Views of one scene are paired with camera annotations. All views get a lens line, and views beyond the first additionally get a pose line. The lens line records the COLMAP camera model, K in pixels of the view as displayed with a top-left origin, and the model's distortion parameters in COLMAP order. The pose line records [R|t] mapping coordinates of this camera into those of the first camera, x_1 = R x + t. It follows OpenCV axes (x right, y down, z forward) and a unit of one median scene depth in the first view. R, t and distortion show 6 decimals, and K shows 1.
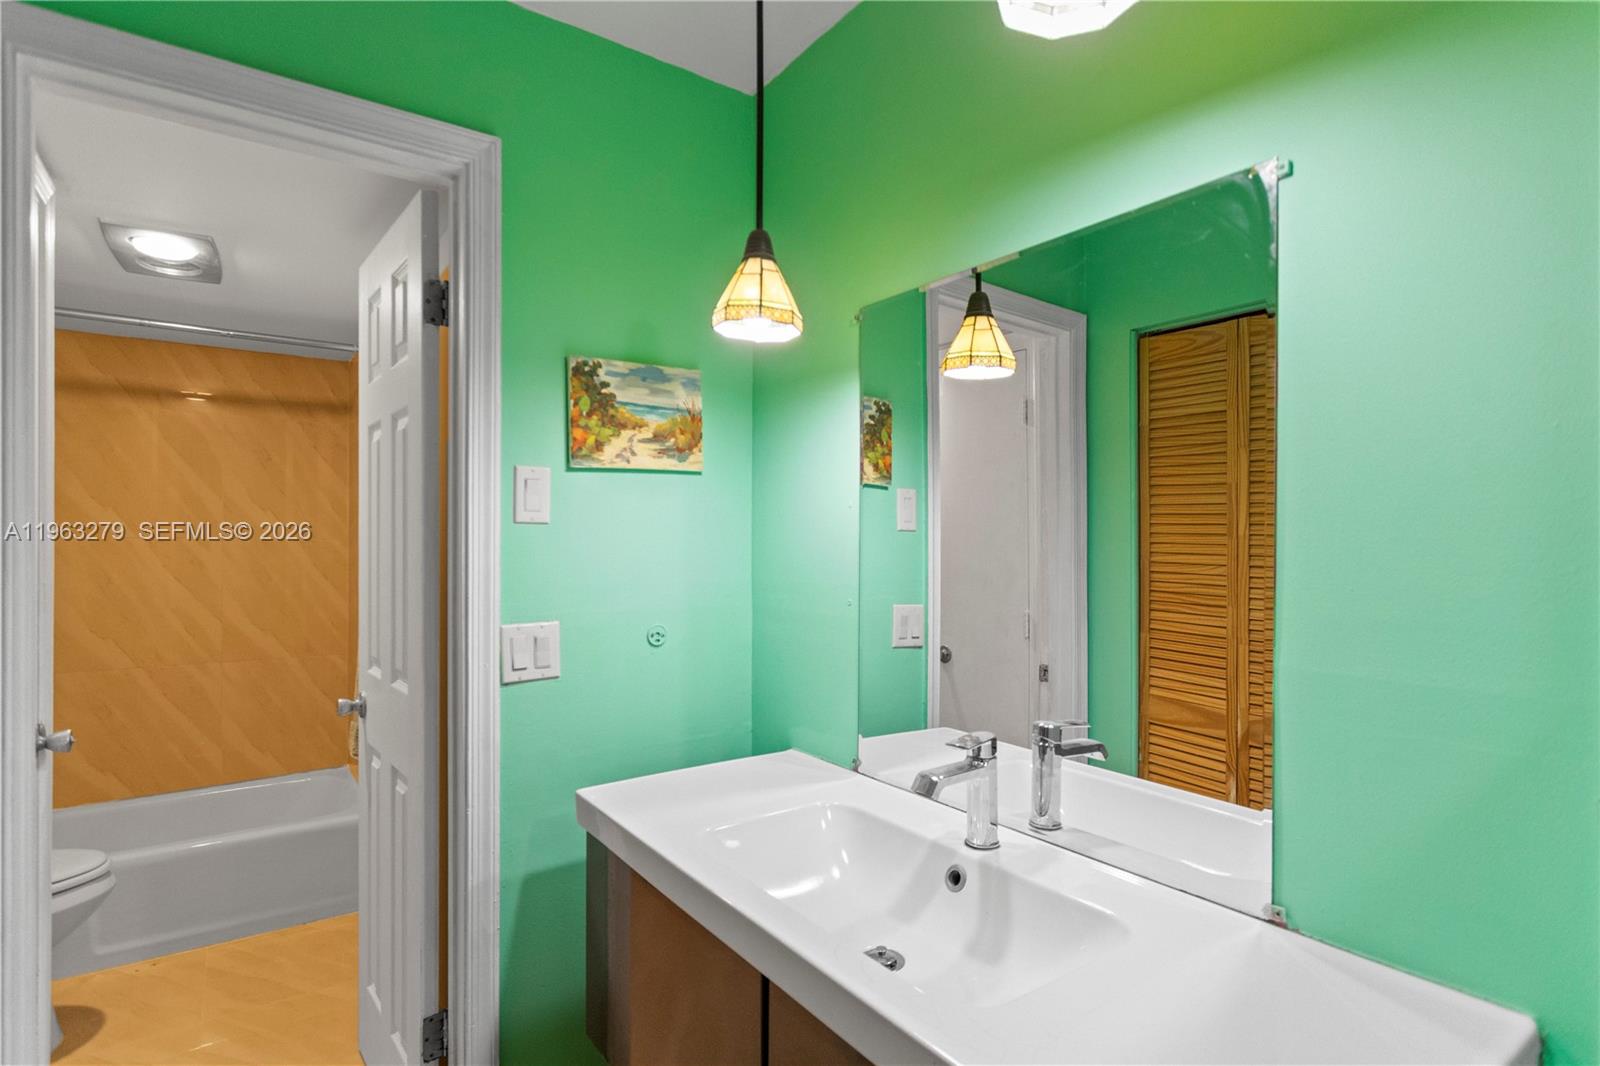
lens RADIAL K [[802.7, 0, 805.9], [0, 802.7, 547.6], [0, 0, 1]] dist [0.007015, -0.000700]
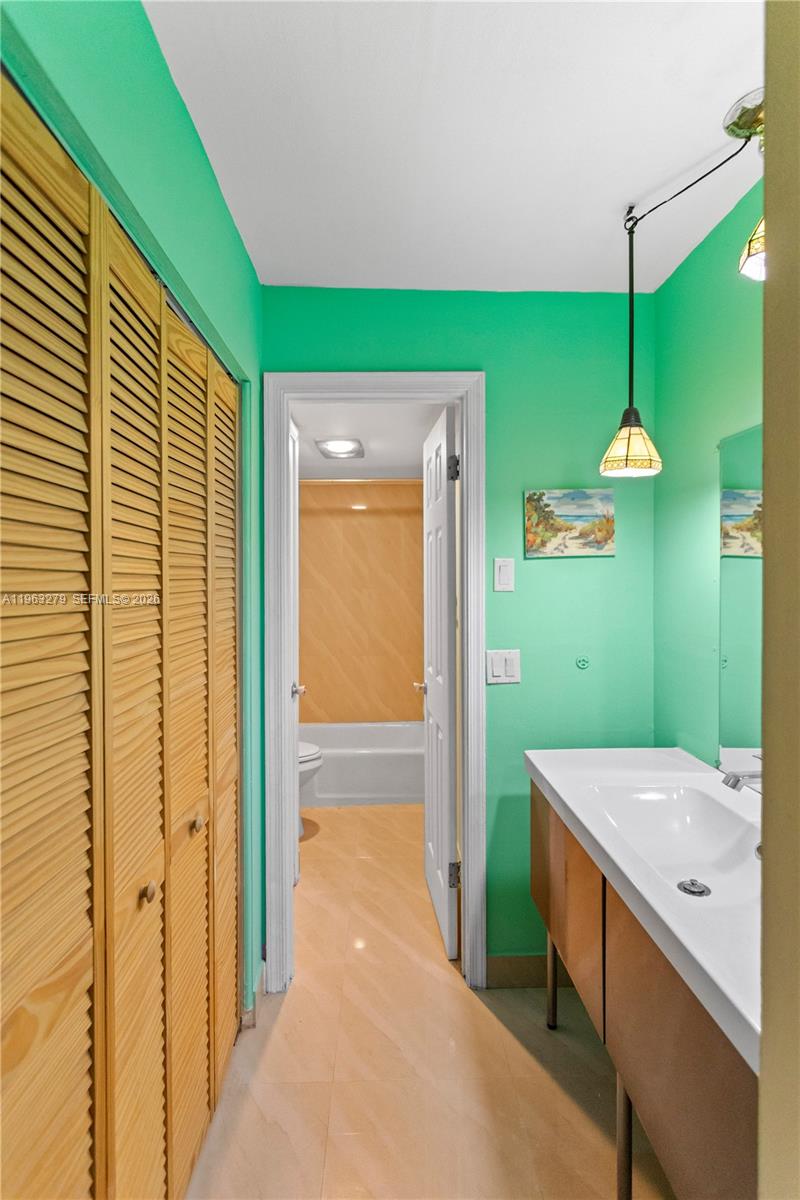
lens RADIAL K [[580.1, 0, 408.1], [0, 580.1, 603.9], [0, 0, 1]] dist [0.003250, 0.000830]
pose [[0.840676, 0.018324, -0.541229, 0.145334], [-0.001122, 0.999484, 0.032095, -0.040668], [0.541538, -0.026374, 0.840262, -0.133792]]
